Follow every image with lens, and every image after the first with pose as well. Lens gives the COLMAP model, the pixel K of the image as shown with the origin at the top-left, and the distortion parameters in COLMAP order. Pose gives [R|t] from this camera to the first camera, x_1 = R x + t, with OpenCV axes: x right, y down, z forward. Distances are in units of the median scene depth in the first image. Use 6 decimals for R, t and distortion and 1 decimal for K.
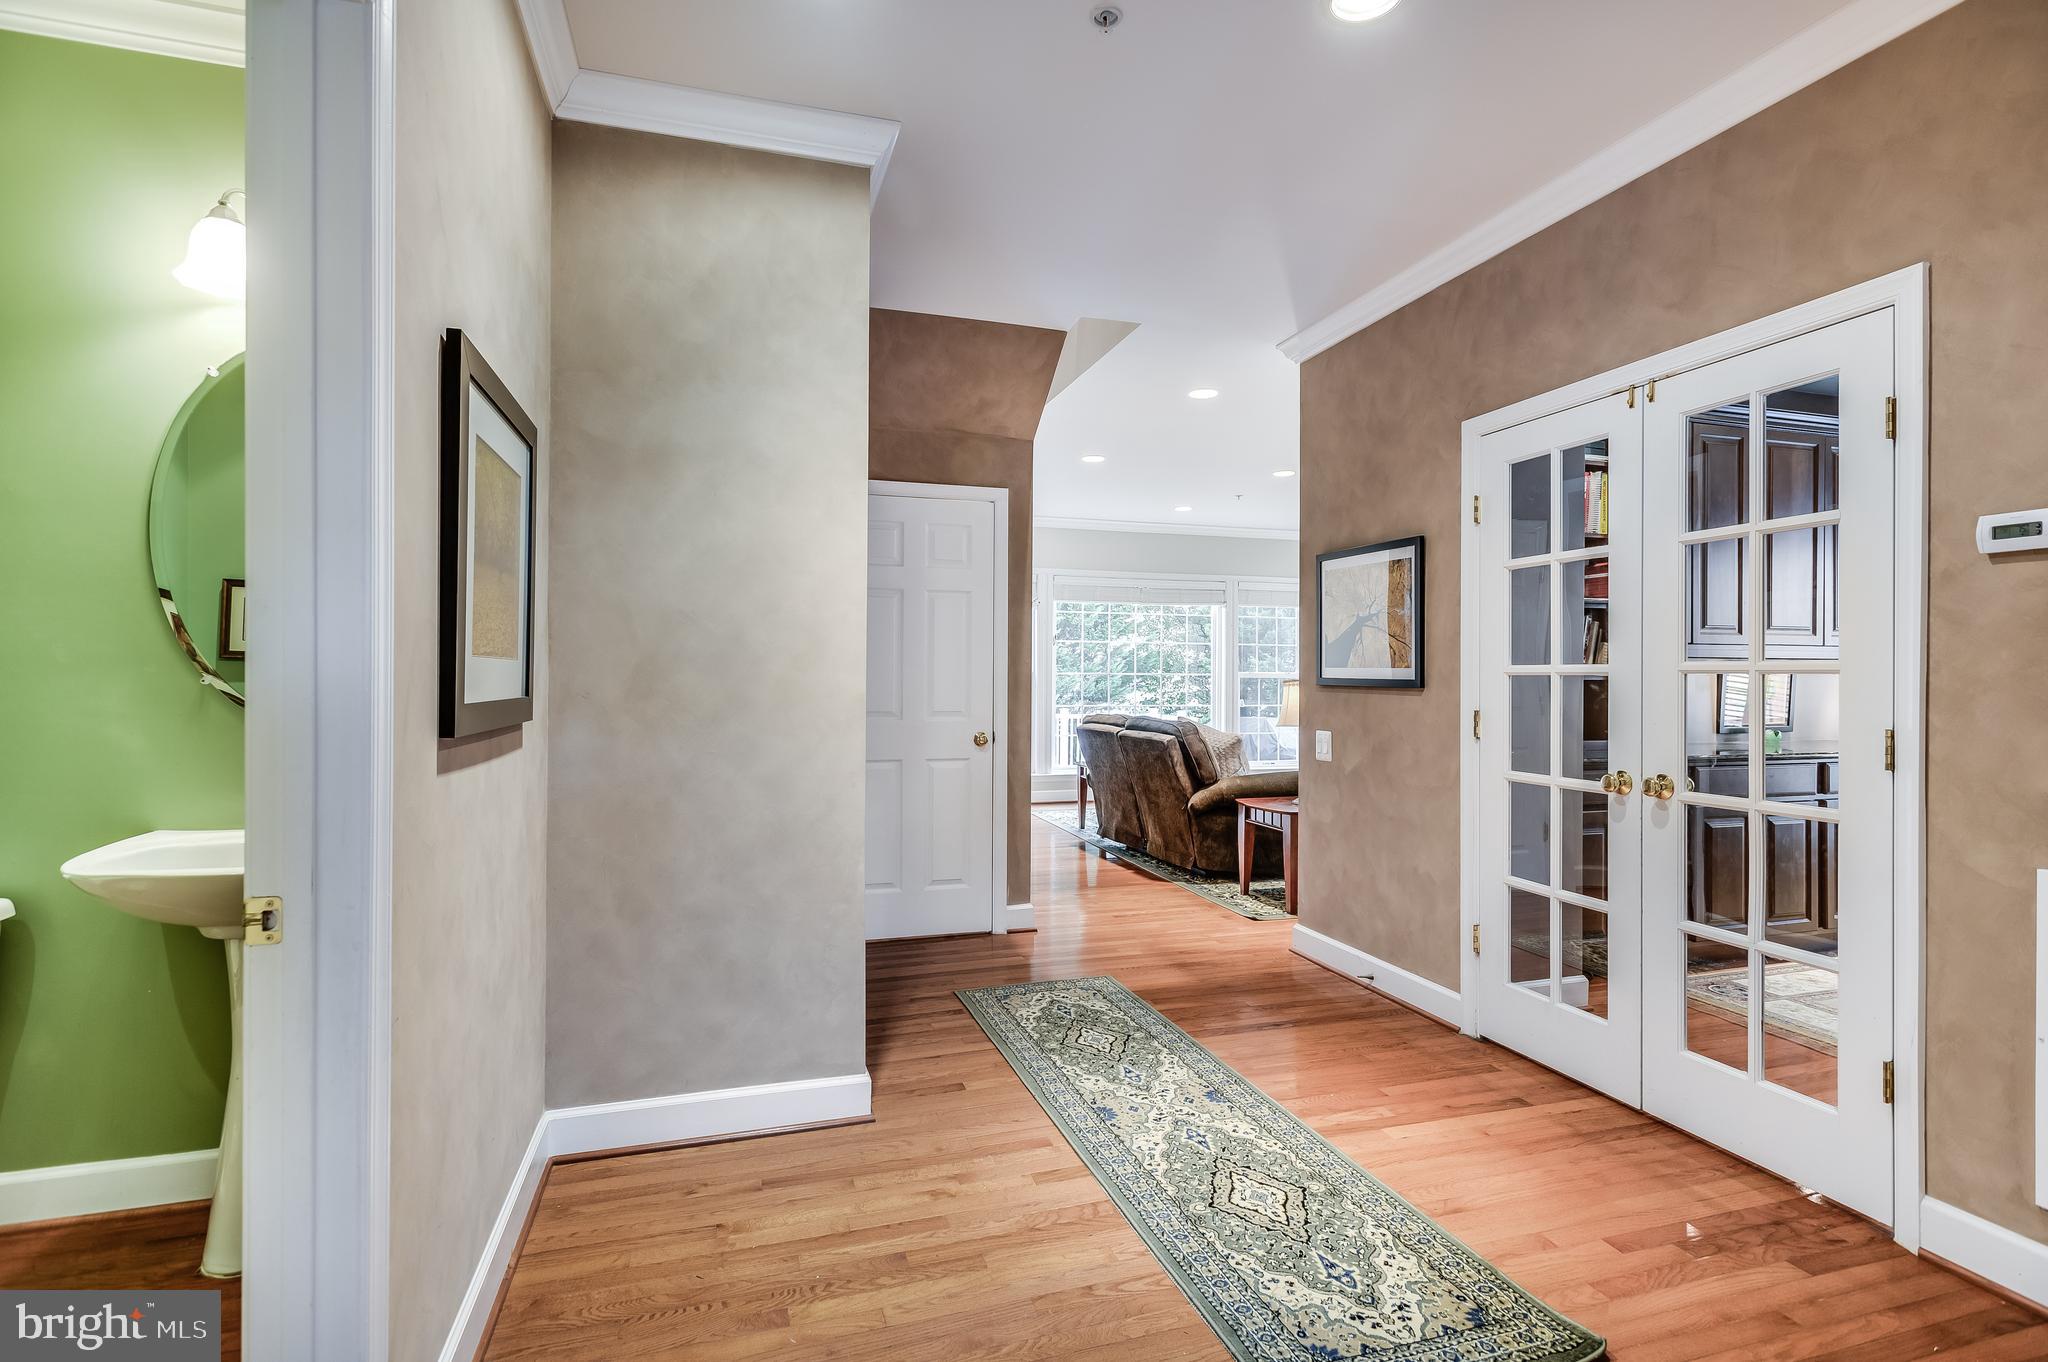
lens RADIAL K [[992.4, 0, 1017.1], [0, 992.4, 673.6], [0, 0, 1]] dist [0.002238, -0.000485]
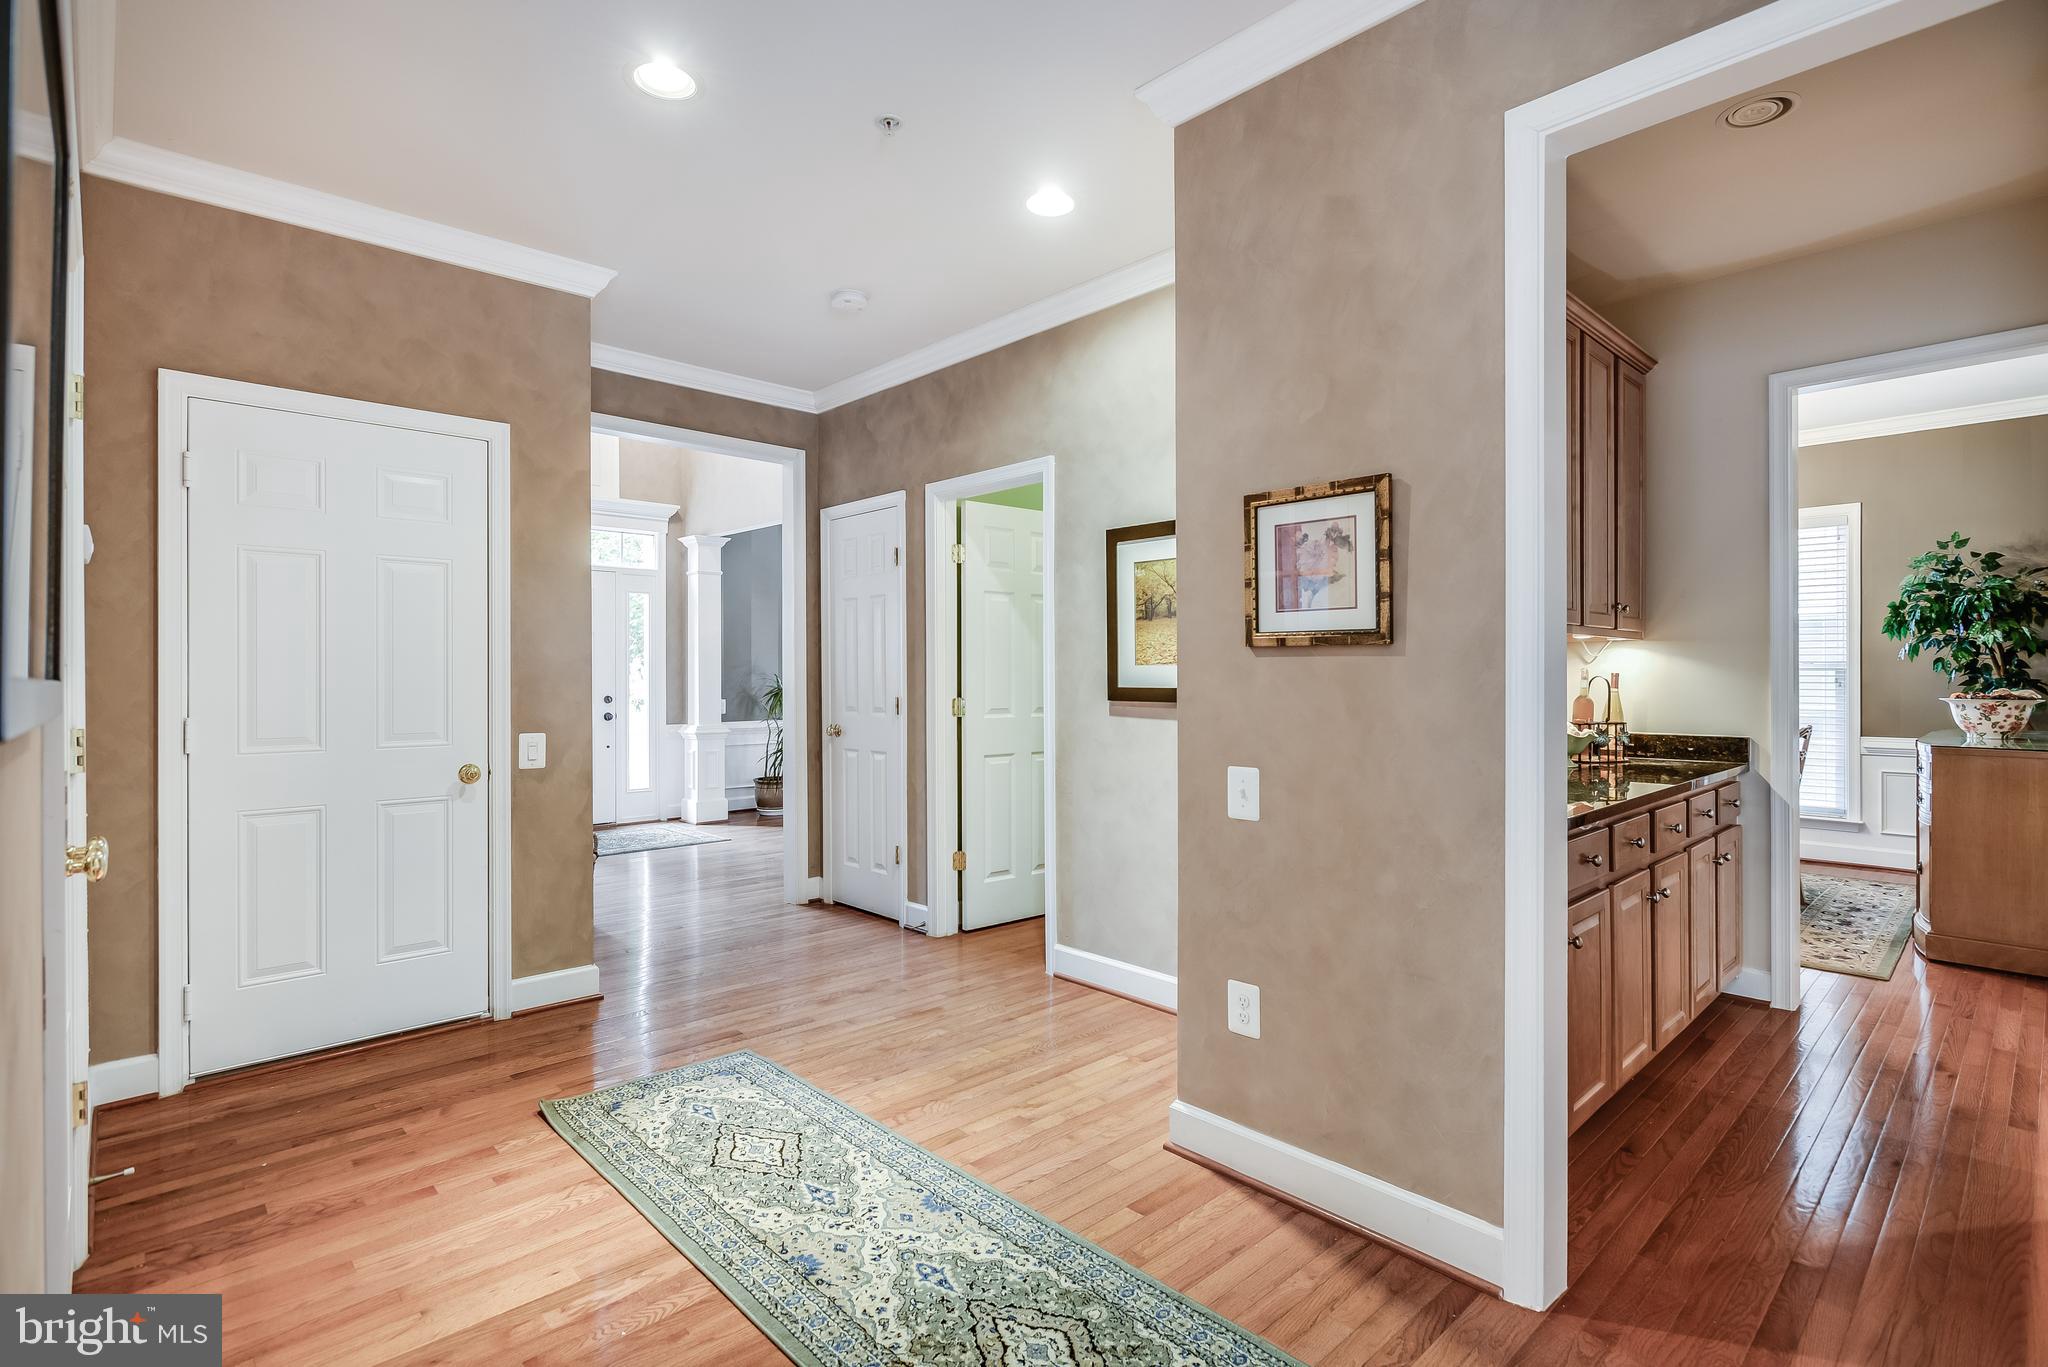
lens RADIAL K [[992.4, 0, 1030.3], [0, 992.4, 676.2], [0, 0, 1]] dist [0.002238, -0.000485]
pose [[-0.897138, 0.001364, -0.441748, 0.428092], [0.003394, 0.999987, -0.003804, 0.010471], [0.441737, -0.004912, -0.897131, 1.988021]]
